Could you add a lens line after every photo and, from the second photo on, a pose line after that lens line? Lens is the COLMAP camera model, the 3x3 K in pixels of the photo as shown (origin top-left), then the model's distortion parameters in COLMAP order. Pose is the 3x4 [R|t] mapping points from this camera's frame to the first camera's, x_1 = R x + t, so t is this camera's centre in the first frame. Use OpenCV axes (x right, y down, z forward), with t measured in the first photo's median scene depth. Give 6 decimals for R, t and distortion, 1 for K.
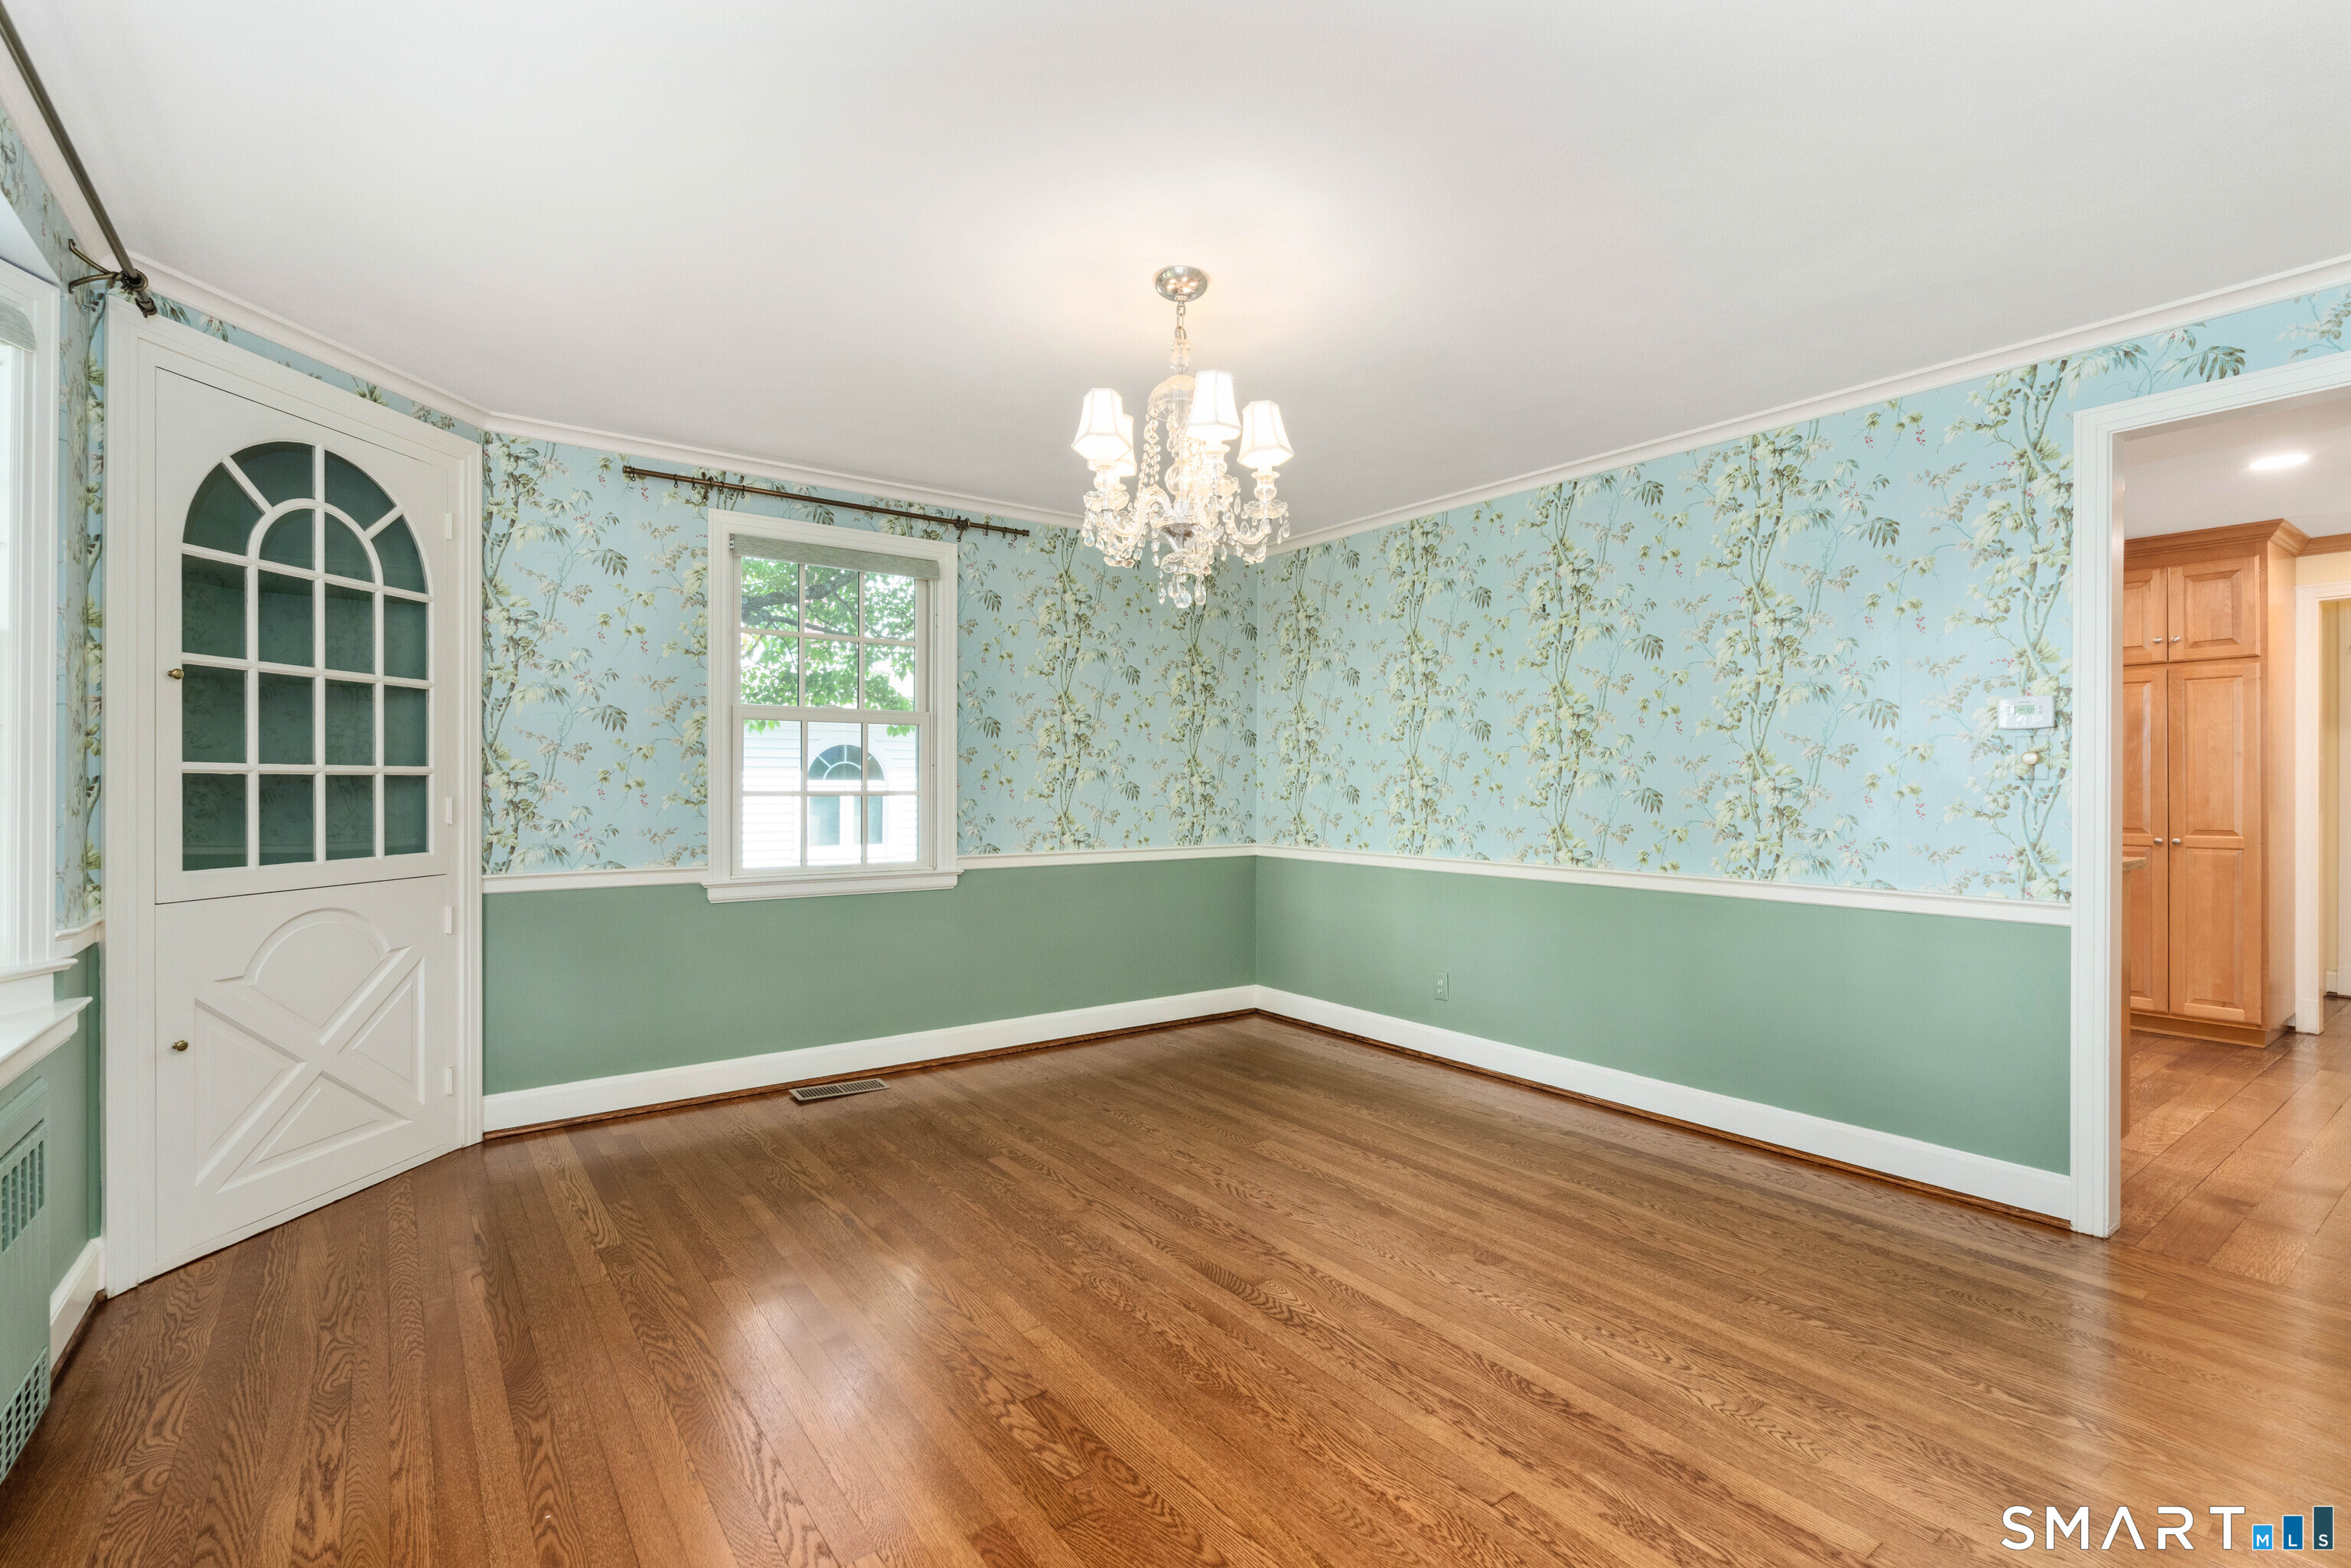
lens RADIAL K [[1064.6, 0, 1169.0], [0, 1064.6, 791.0], [0, 0, 1]] dist [-0.001263, 0.000154]
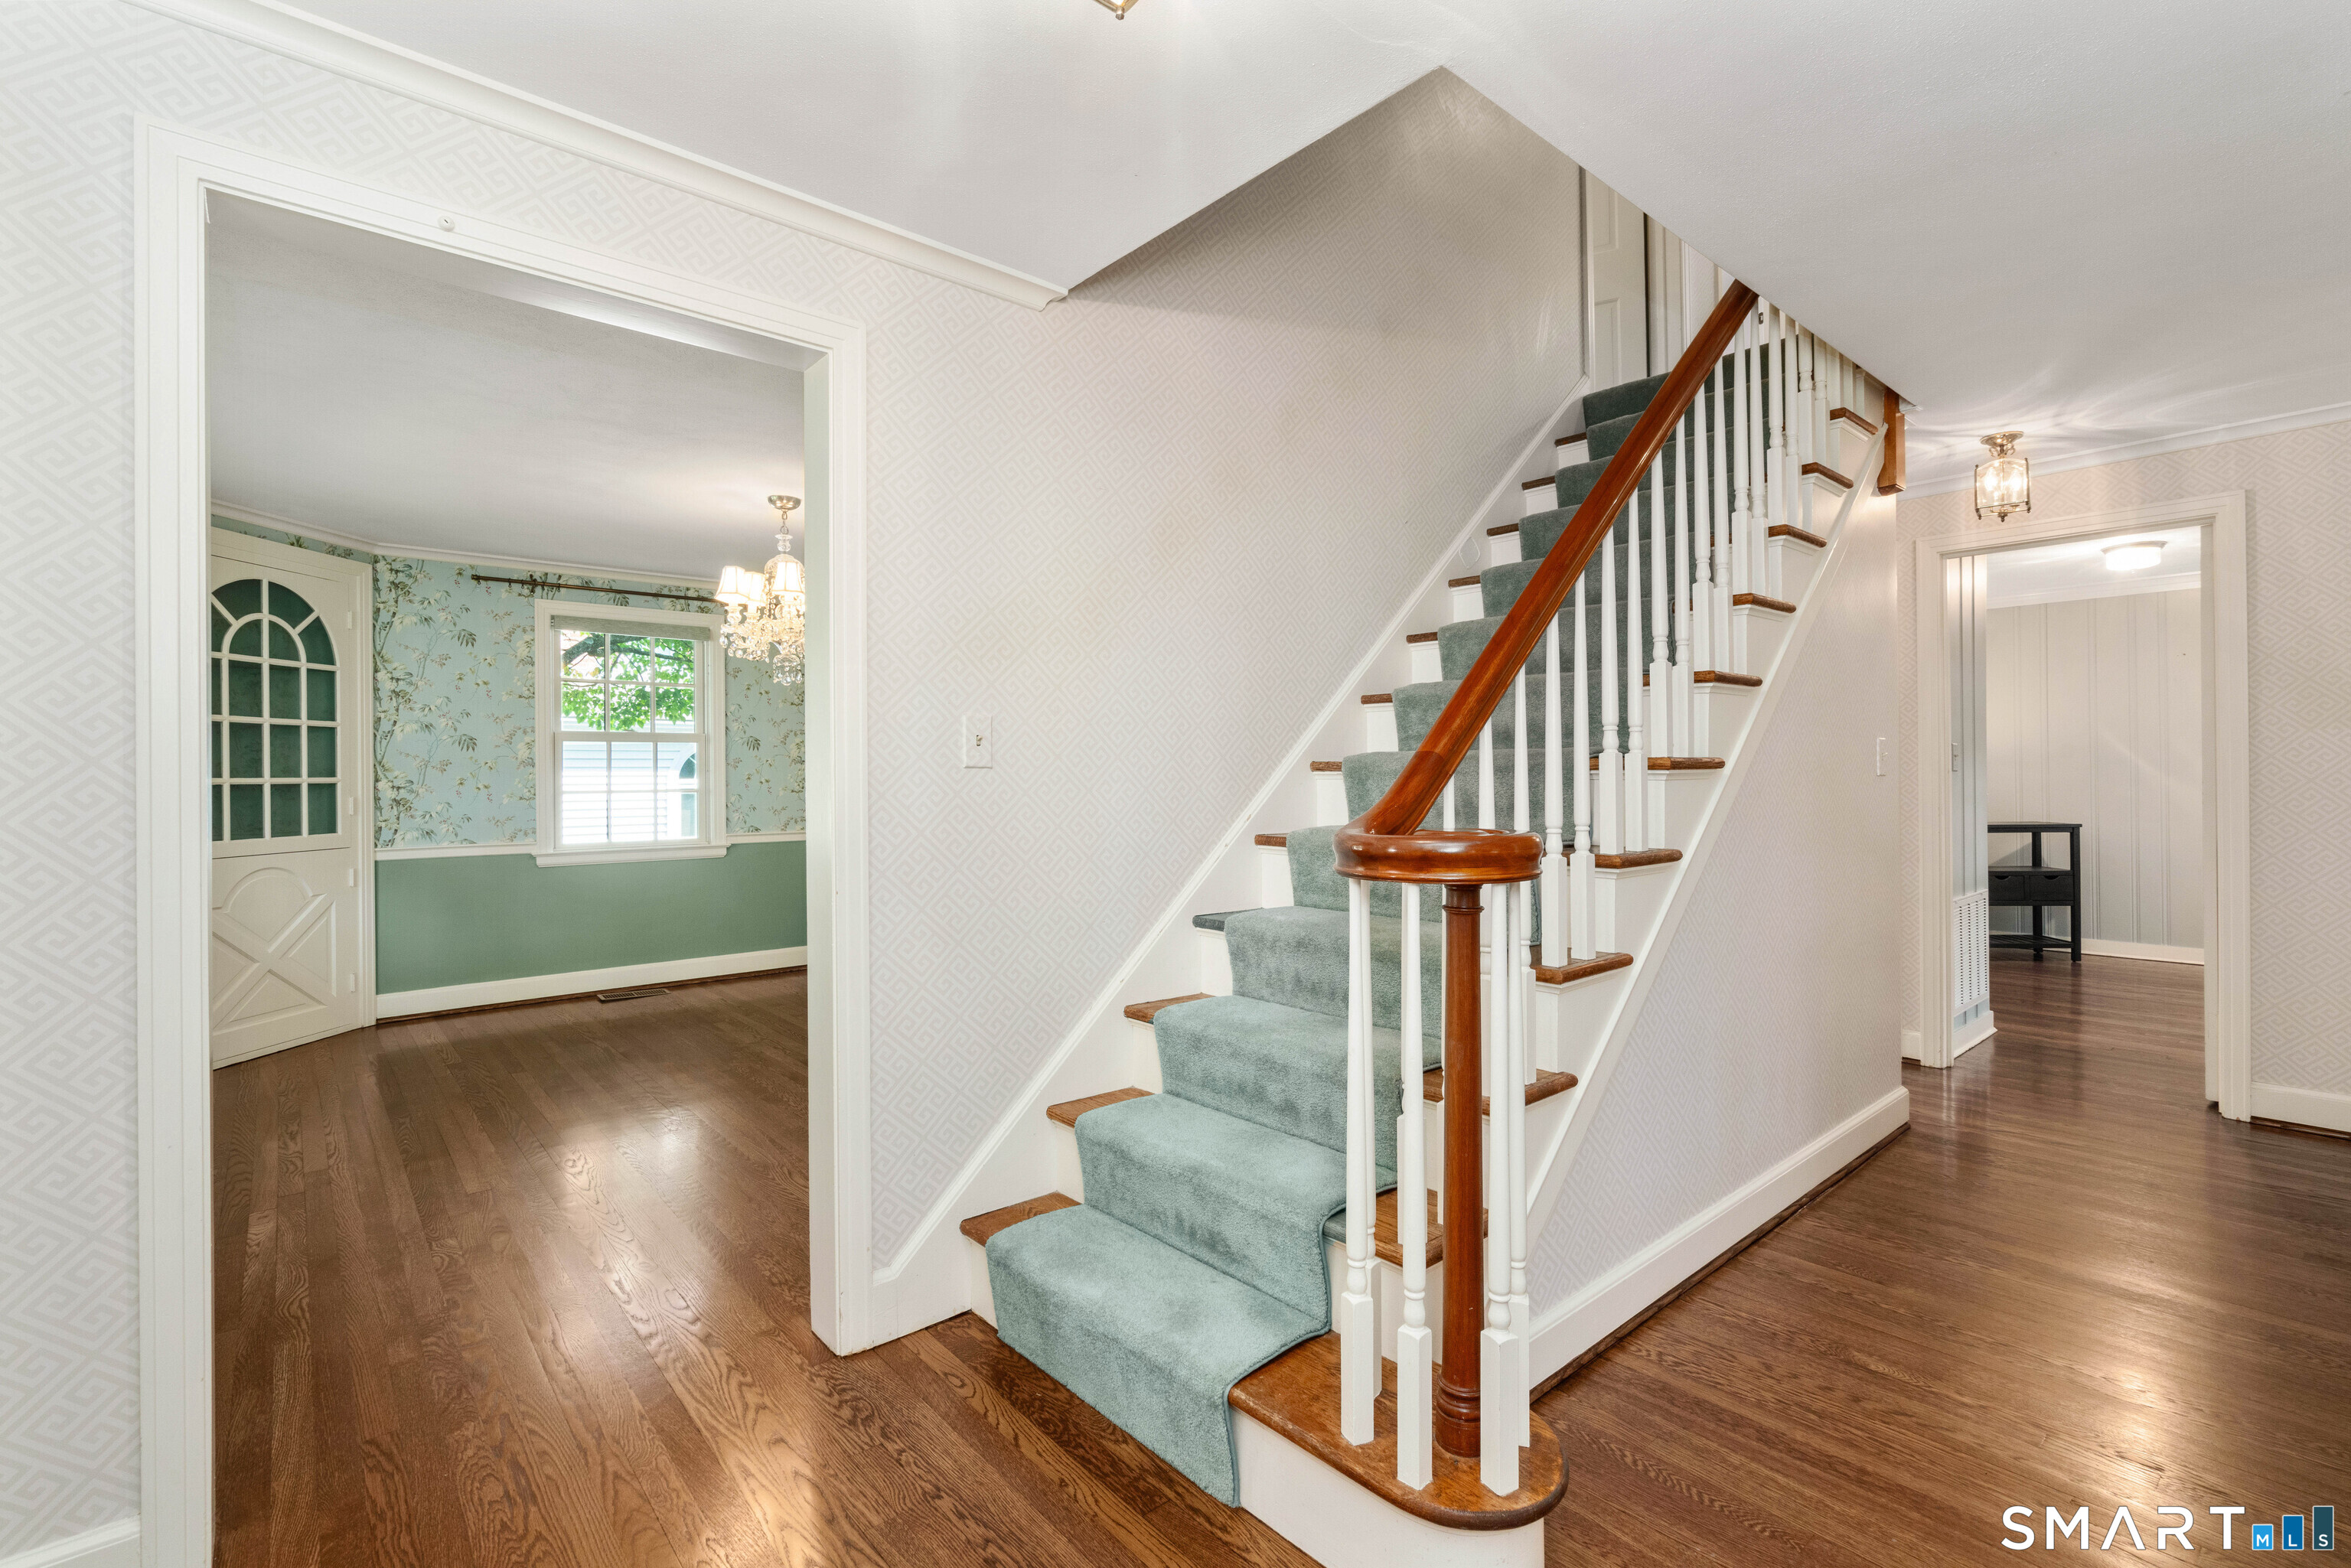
lens RADIAL K [[1064.6, 0, 1180.2], [0, 1064.6, 778.8], [0, 0, 1]] dist [-0.001263, 0.000154]
pose [[0.997583, -0.009440, 0.068844, 0.387715], [0.009630, 0.999951, -0.002429, -0.005142], [-0.068818, 0.003086, 0.997624, -0.578962]]
